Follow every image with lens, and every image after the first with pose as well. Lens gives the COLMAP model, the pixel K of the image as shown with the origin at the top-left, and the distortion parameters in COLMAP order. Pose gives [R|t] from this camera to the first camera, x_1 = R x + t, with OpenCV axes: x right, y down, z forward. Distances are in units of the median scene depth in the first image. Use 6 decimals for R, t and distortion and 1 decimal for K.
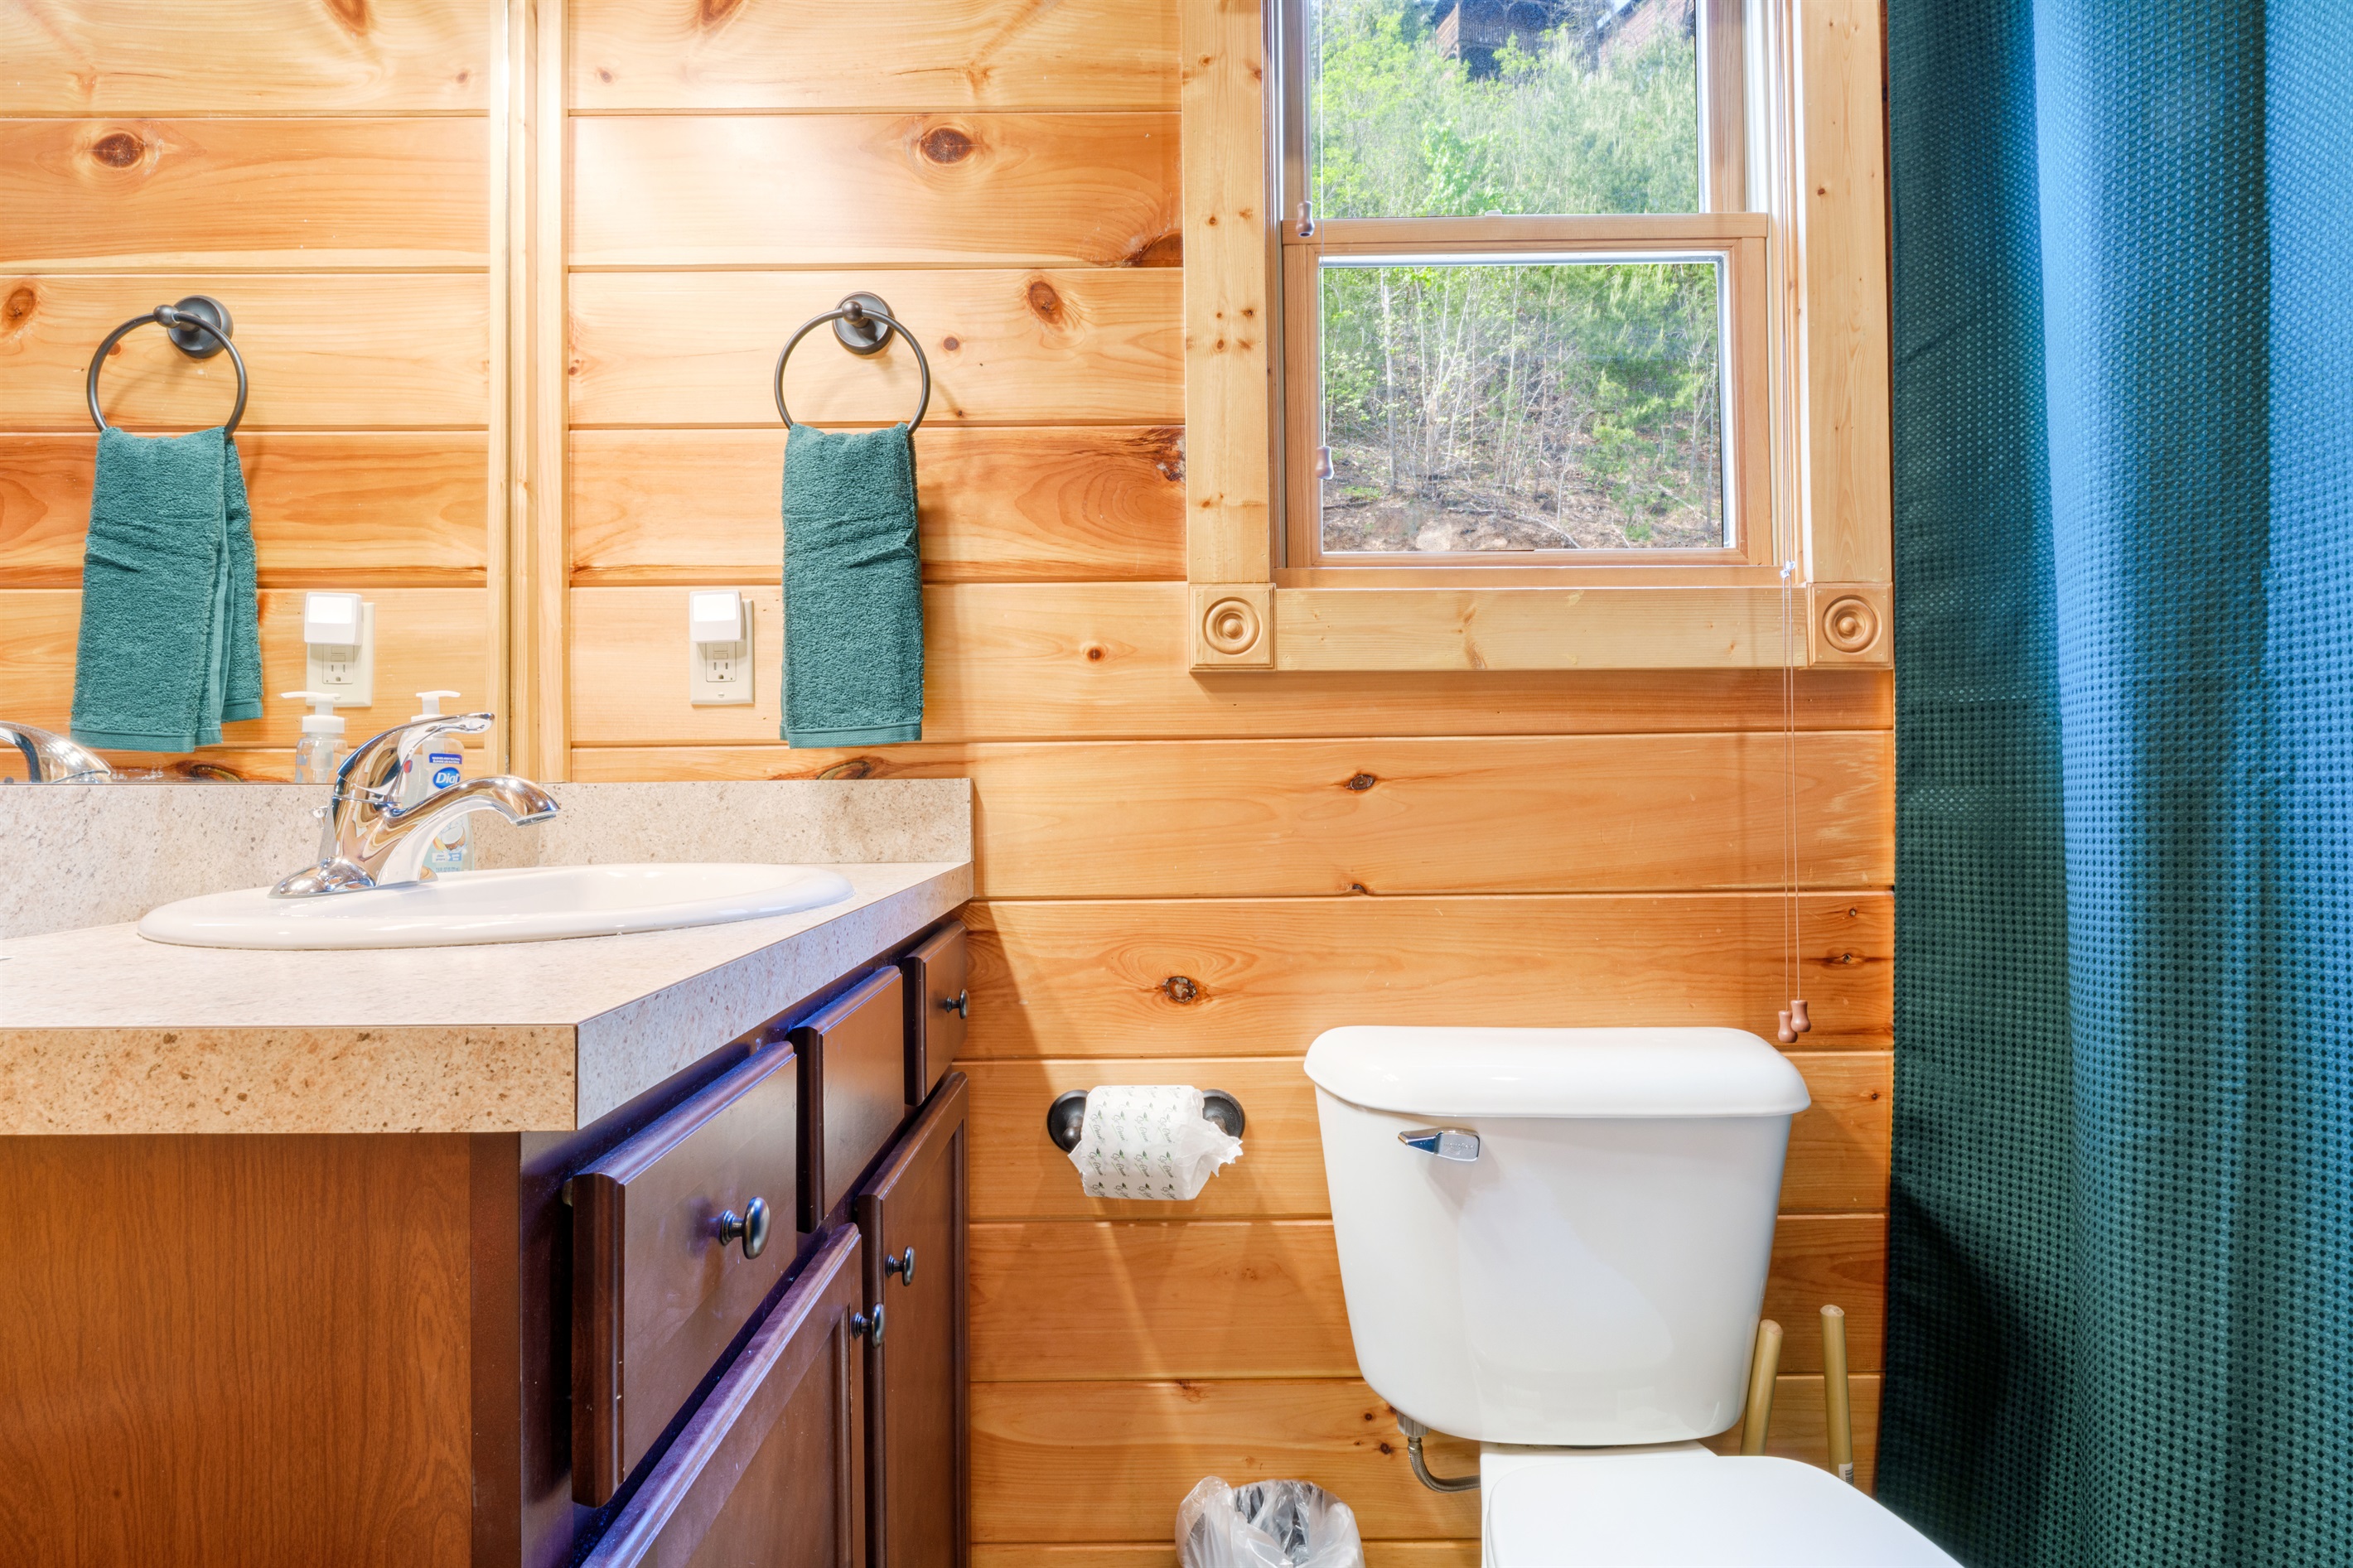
lens RADIAL K [[1251.6, 0, 1176.5], [0, 1251.6, 746.4], [0, 0, 1]] dist [0.000898, -0.000750]
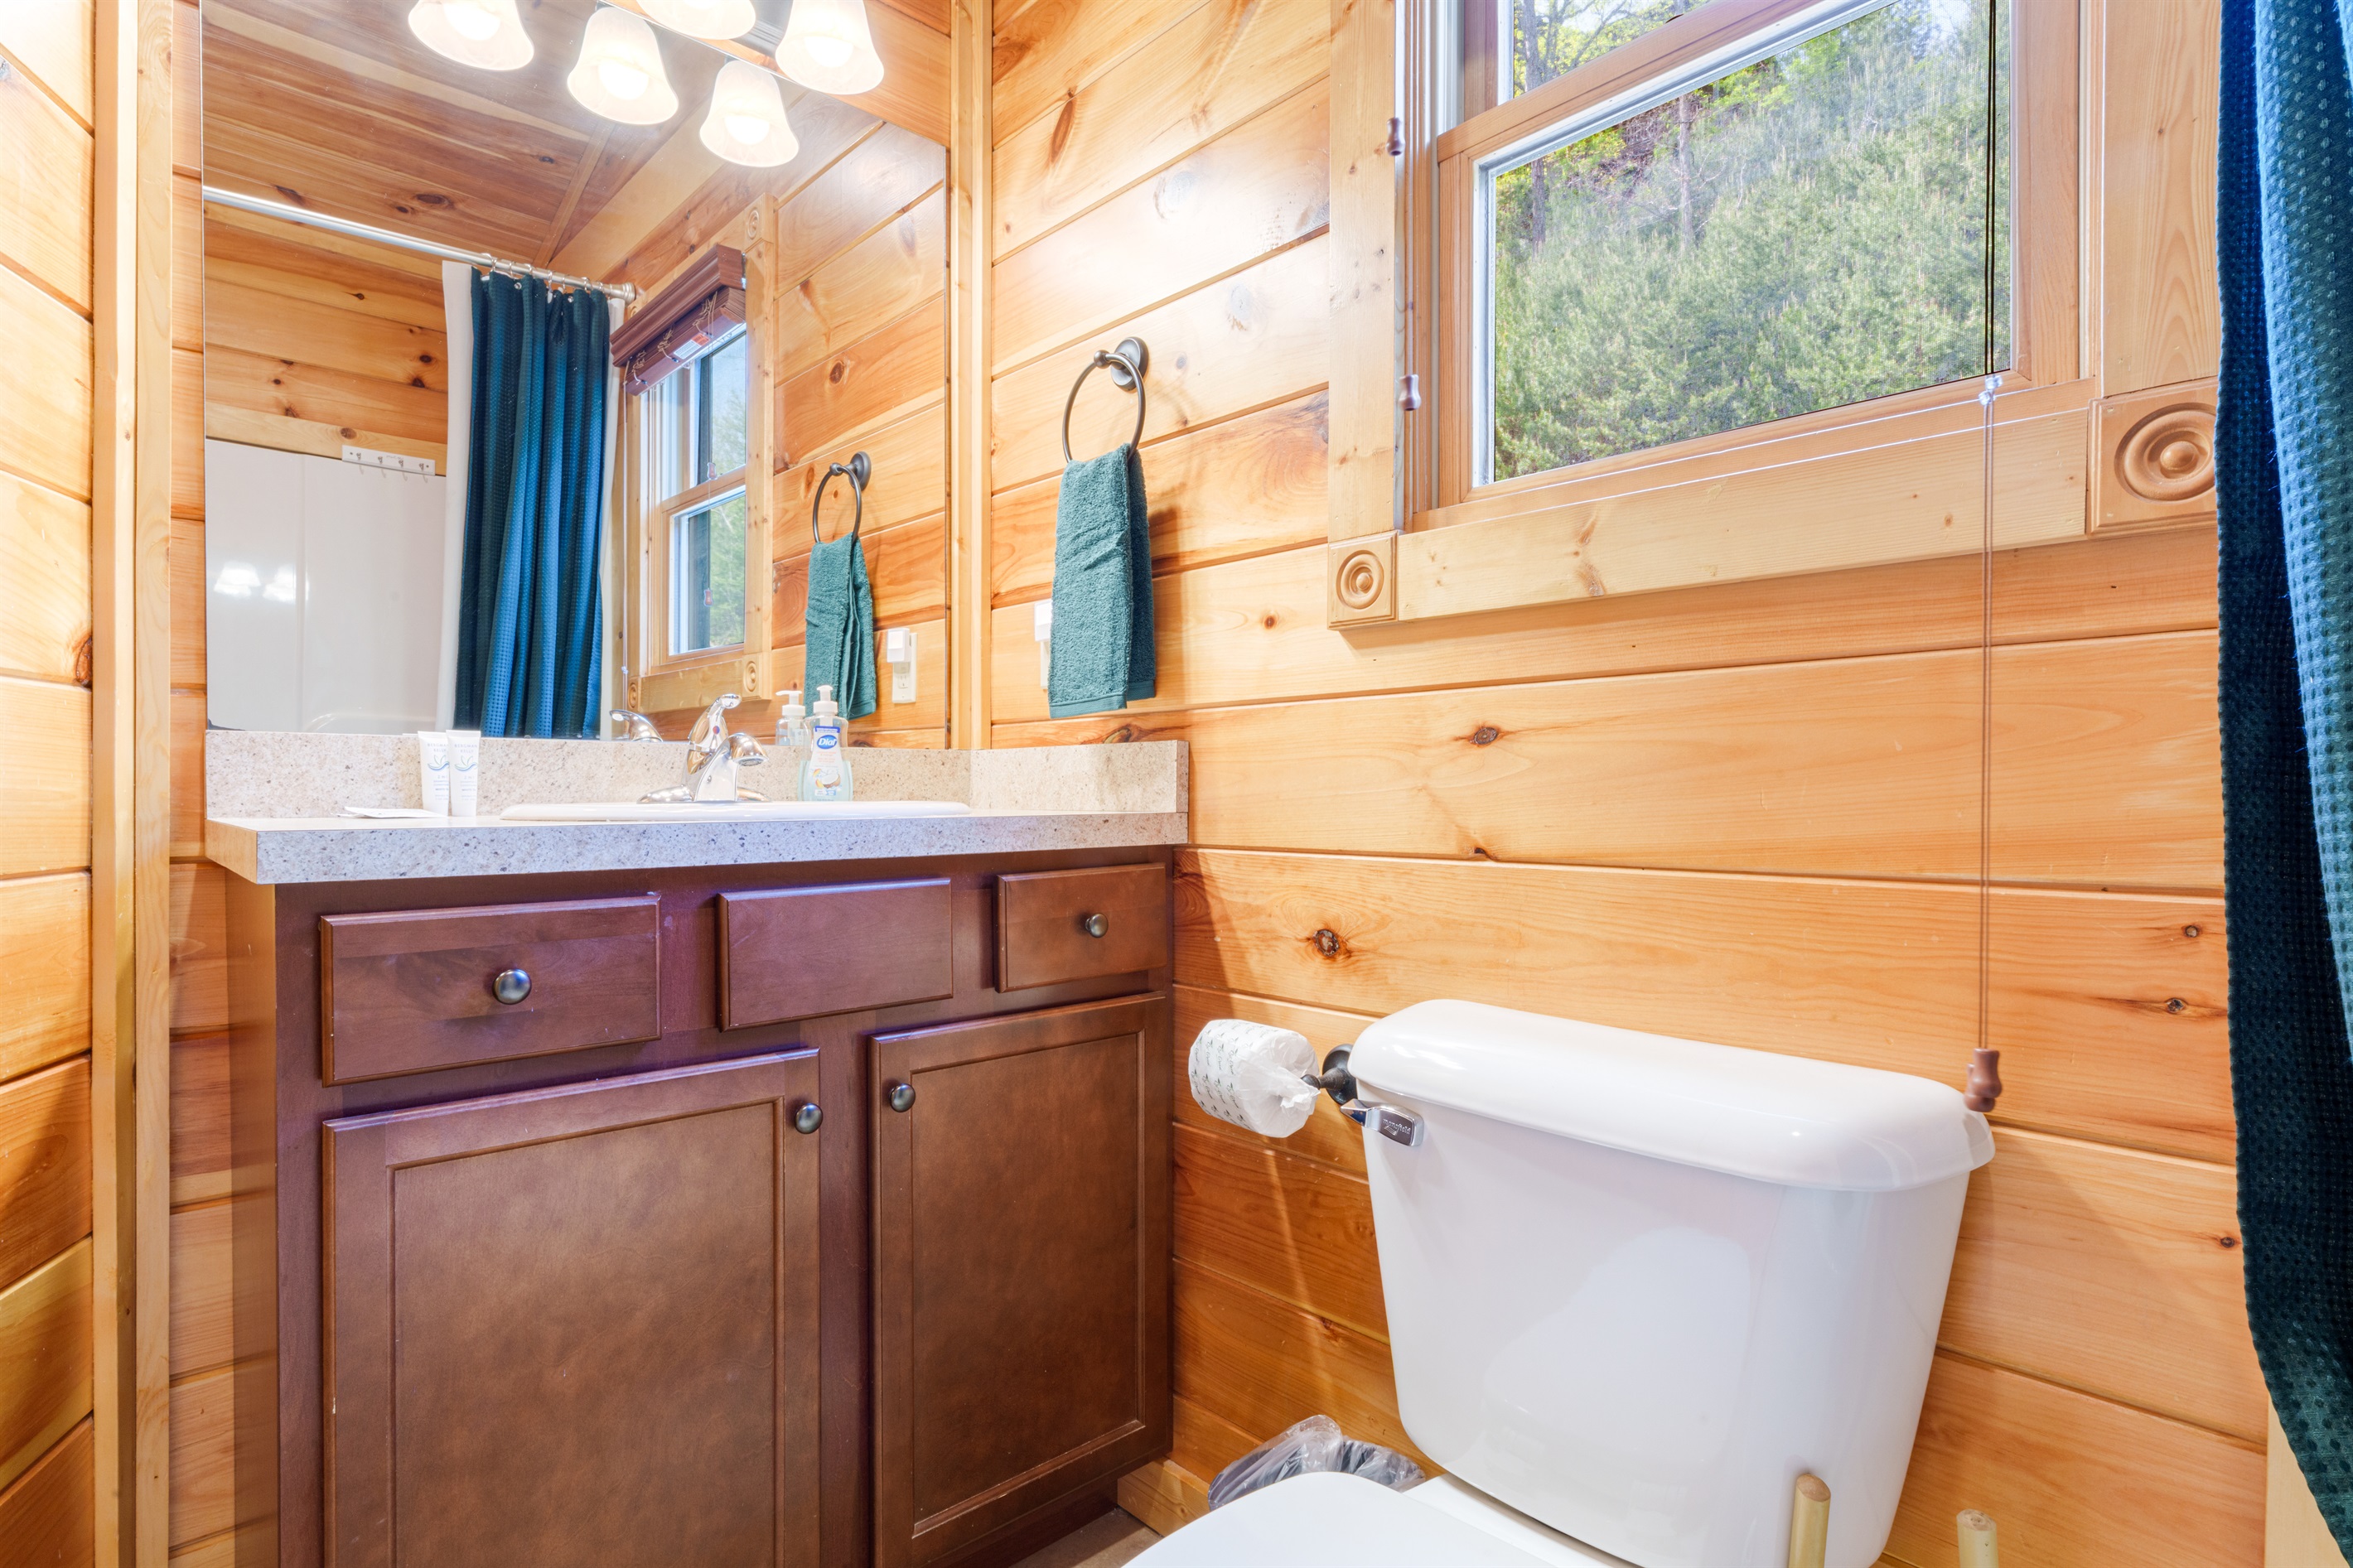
lens RADIAL K [[1178.6, 0, 1176.5], [0, 1178.6, 784.0], [0, 0, 1]] dist [-0.002333, -0.000239]
pose [[0.681068, 0.005699, -0.732198, 0.622136], [0.015526, 0.999632, 0.022222, 0.041290], [0.732056, -0.026503, 0.680729, 0.257548]]
